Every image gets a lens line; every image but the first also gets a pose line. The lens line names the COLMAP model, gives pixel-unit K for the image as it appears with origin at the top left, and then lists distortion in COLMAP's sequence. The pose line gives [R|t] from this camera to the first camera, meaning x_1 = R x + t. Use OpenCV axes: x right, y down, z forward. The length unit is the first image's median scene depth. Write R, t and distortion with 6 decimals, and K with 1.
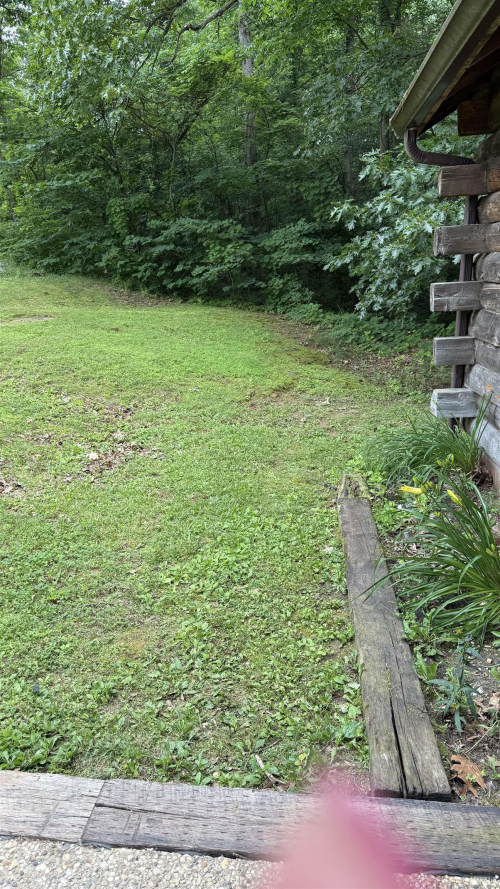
lens RADIAL K [[607.7, 0, 250.0], [0, 607.7, 444.5], [0, 0, 1]] dist [0.085495, -0.000467]
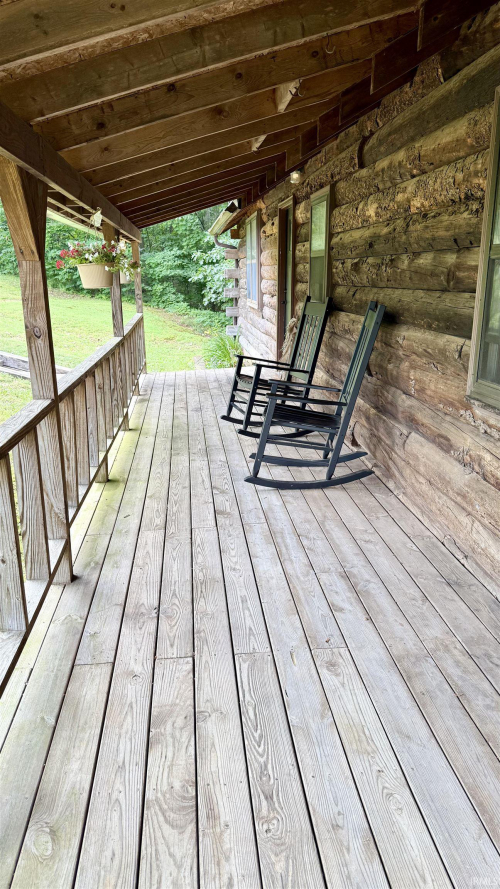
lens RADIAL K [[607.7, 0, 250.0], [0, 607.7, 444.5], [0, 0, 1]] dist [0.085495, -0.000467]
pose [[0.978087, -0.008003, 0.208041, -0.054598], [0.011419, 0.999819, -0.015227, 0.150072], [-0.207882, 0.017269, 0.978002, -0.525066]]
